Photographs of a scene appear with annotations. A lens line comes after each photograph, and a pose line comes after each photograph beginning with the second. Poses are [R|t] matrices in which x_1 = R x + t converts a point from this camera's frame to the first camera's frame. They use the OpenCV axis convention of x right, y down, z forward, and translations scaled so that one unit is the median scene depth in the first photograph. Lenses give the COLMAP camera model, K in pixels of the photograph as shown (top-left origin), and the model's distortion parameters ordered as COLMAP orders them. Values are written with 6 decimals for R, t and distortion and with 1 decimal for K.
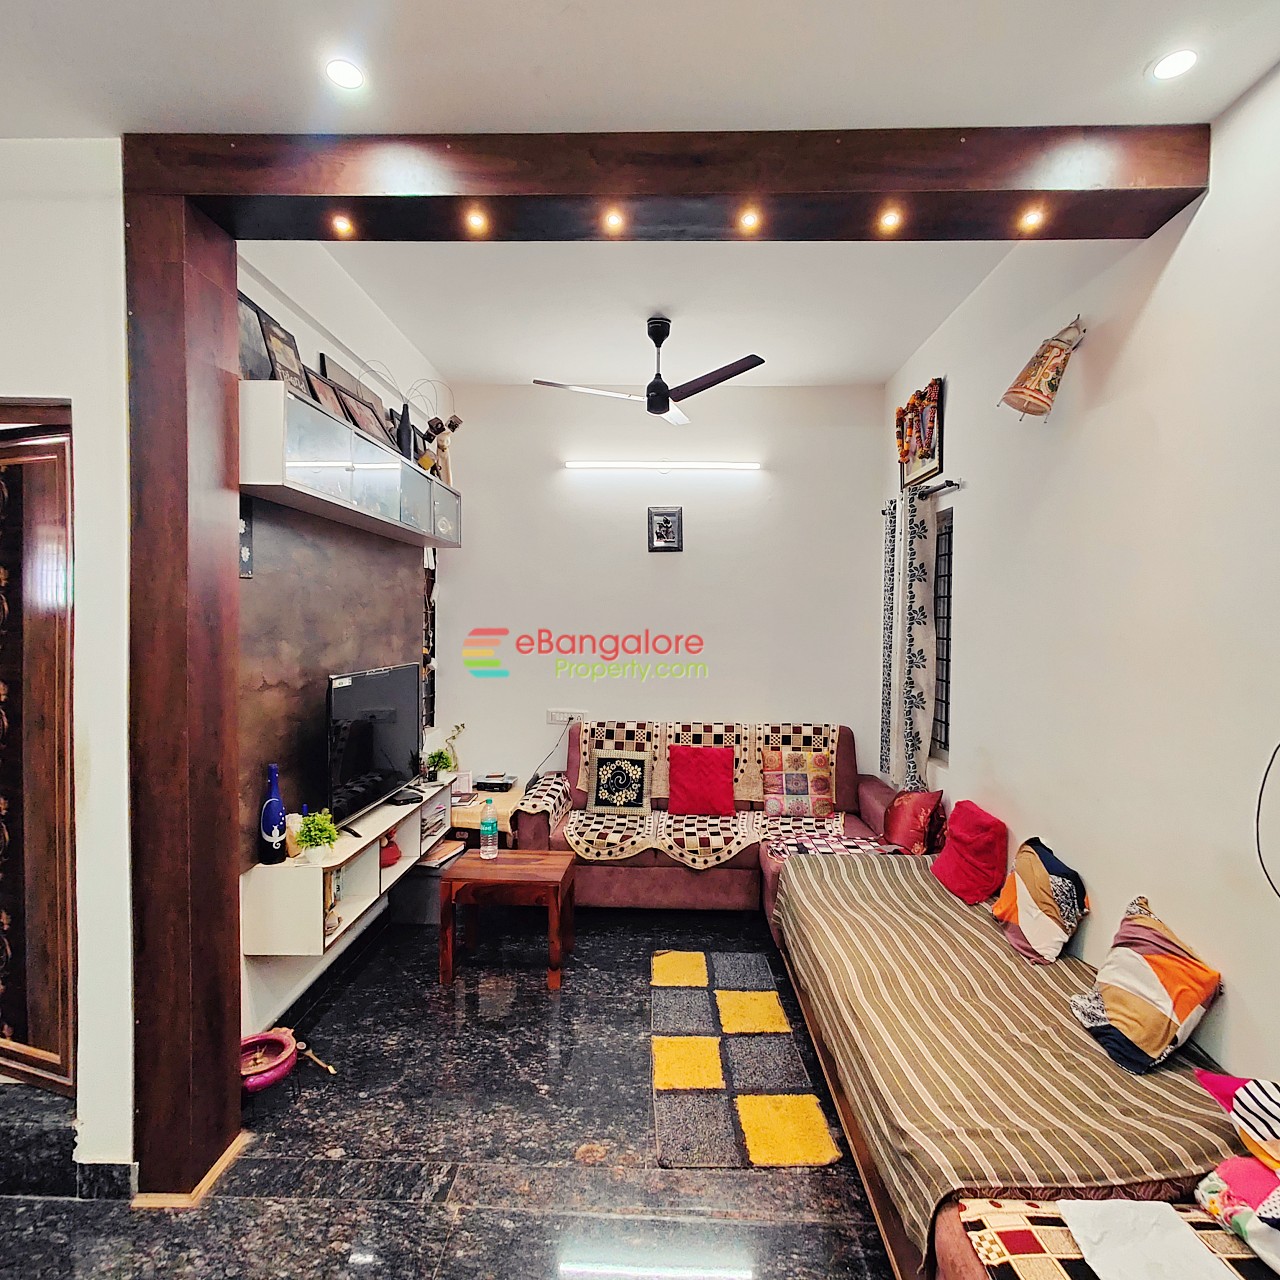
lens RADIAL K [[752.2, 0, 646.3], [0, 752.2, 640.5], [0, 0, 1]] dist [0.002747, 0.005793]
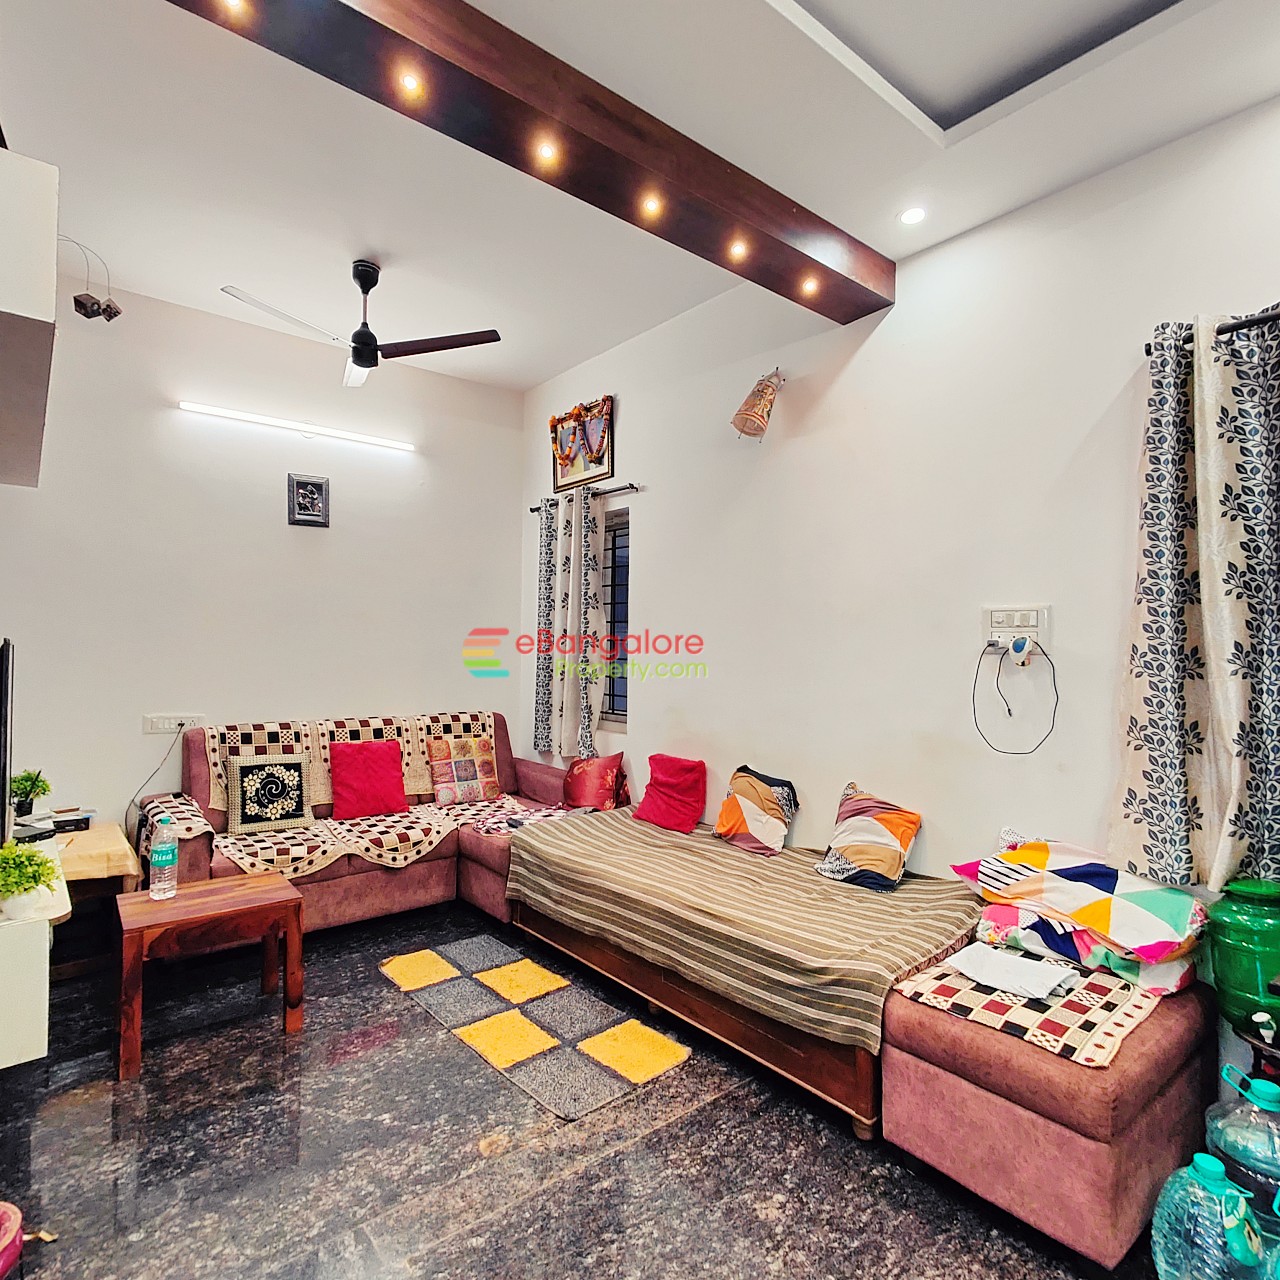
lens RADIAL K [[752.2, 0, 641.1], [0, 752.2, 644.4], [0, 0, 1]] dist [0.002747, 0.005793]
pose [[0.751199, 0.000958, 0.660075, -0.396641], [0.019653, 0.999523, -0.023816, 0.073371], [-0.659783, 0.030863, 0.750822, 0.131474]]
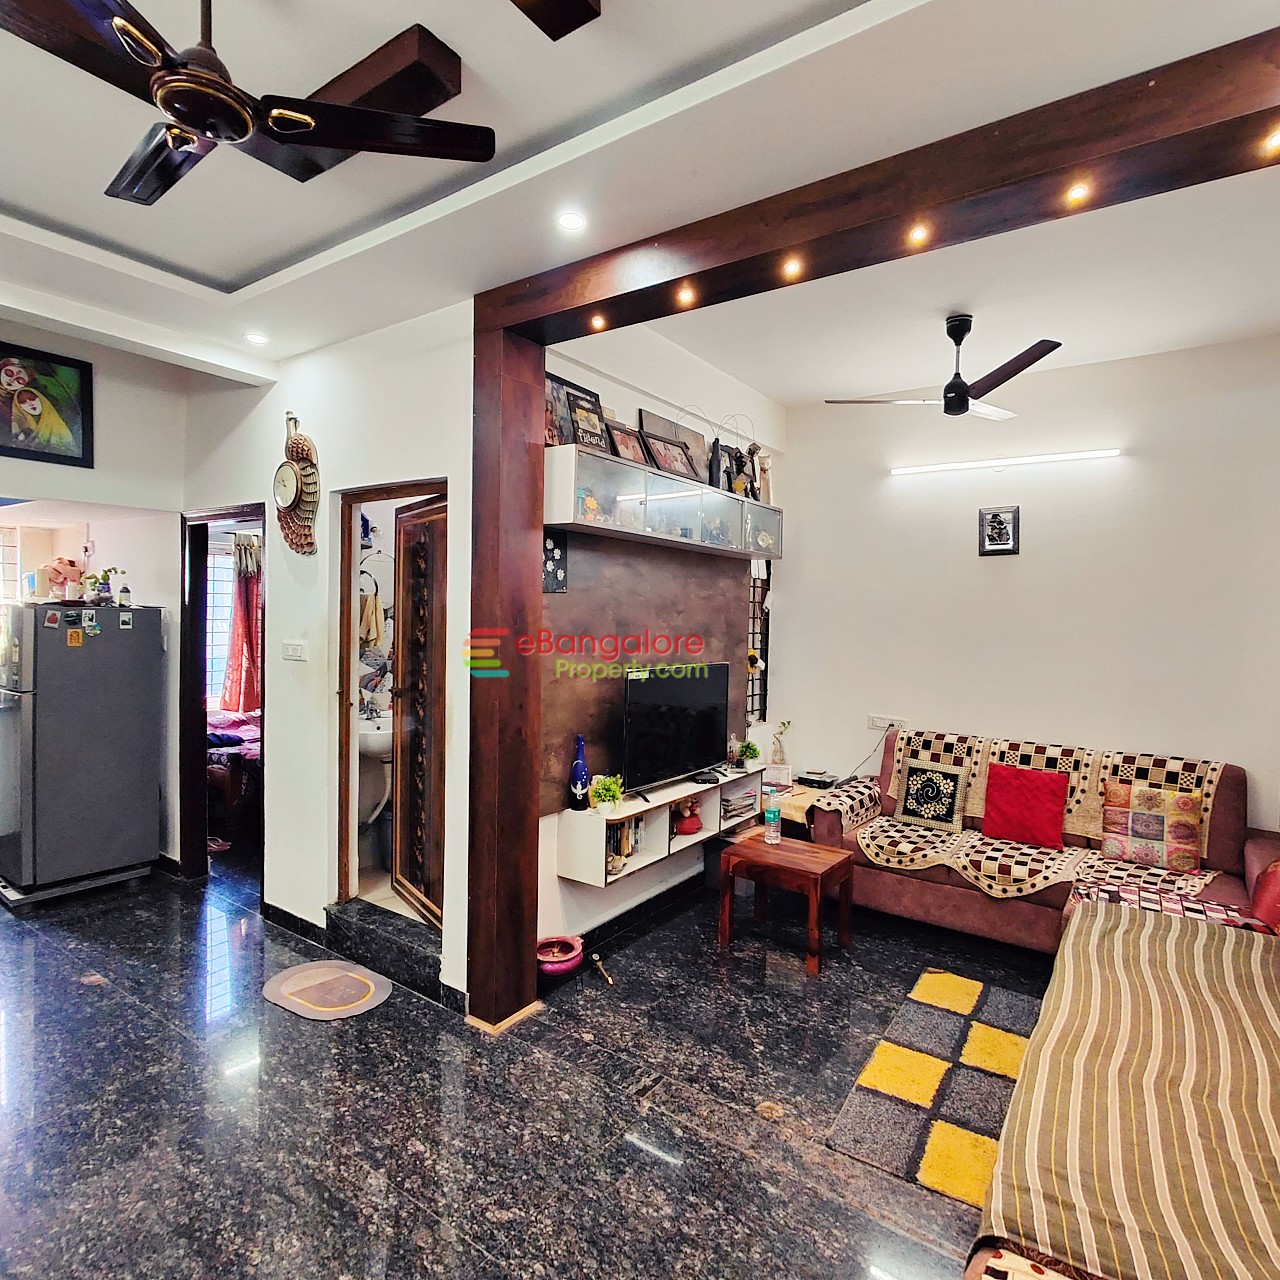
lens RADIAL K [[752.2, 0, 645.8], [0, 752.2, 642.4], [0, 0, 1]] dist [0.002747, 0.005793]
pose [[0.835054, 0.029059, -0.549399, 0.264189], [-0.029015, 0.999541, 0.008765, -0.008558], [0.549402, 0.008622, 0.835514, -0.023358]]
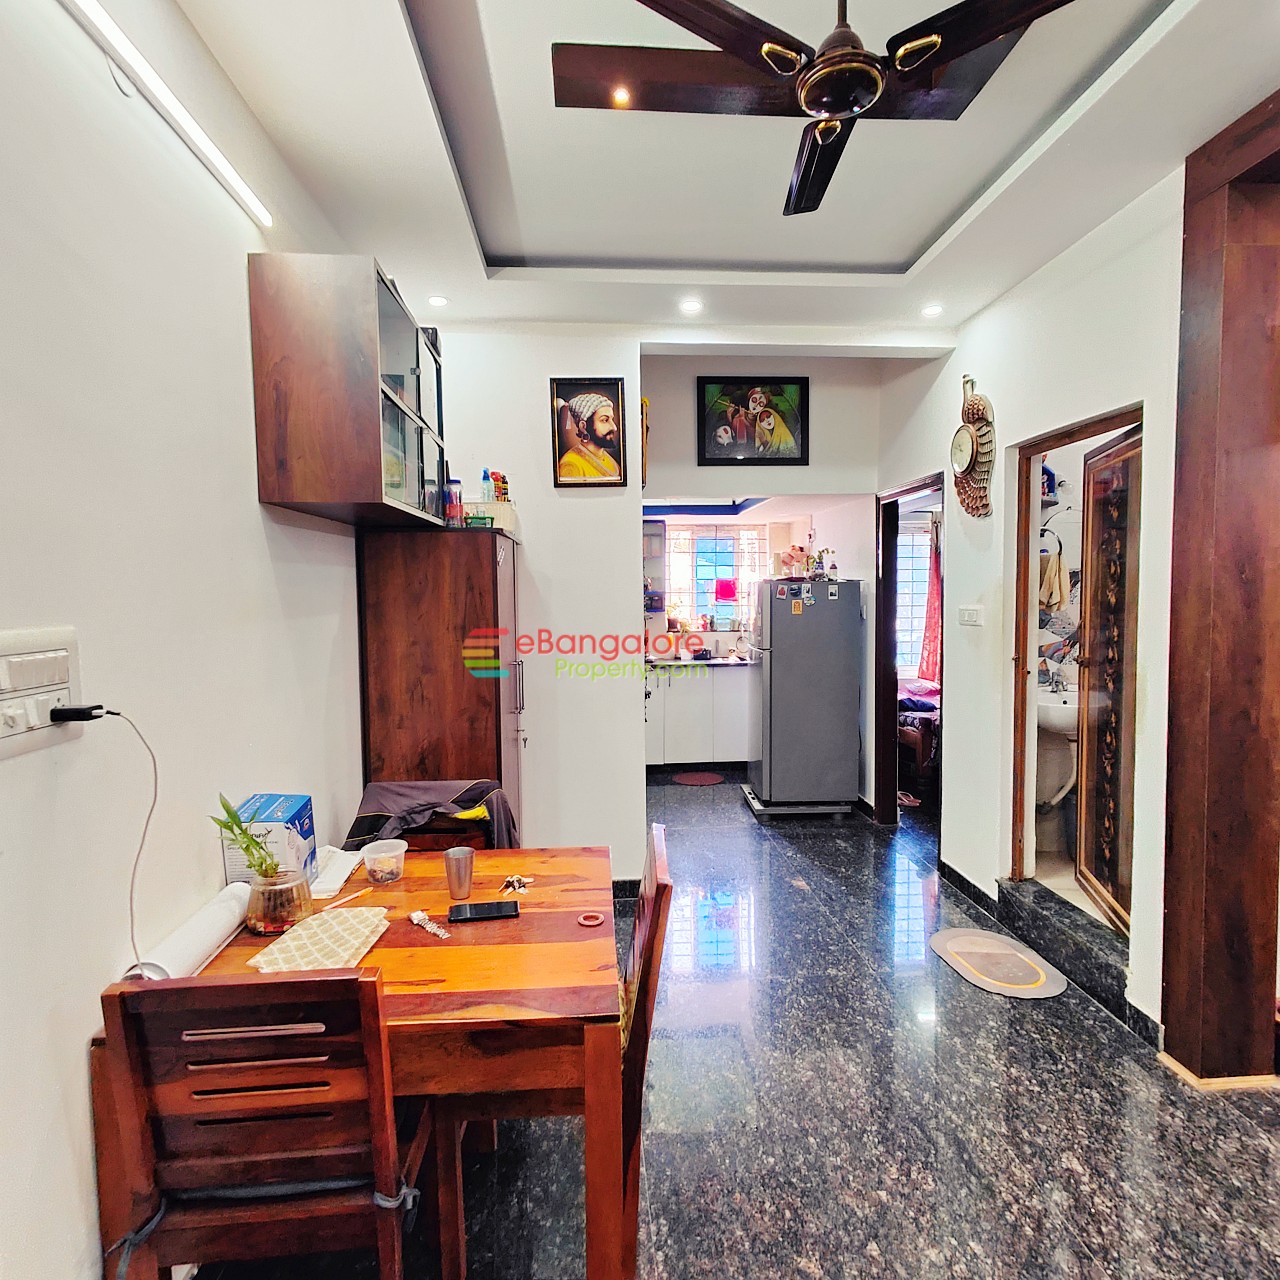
lens RADIAL K [[752.2, 0, 632.8], [0, 752.2, 641.2], [0, 0, 1]] dist [0.002747, 0.005793]
pose [[0.097684, 0.054963, -0.993699, 0.273181], [-0.008688, 0.998483, 0.054374, 0.012465], [0.995180, 0.003321, 0.098013, 0.025707]]
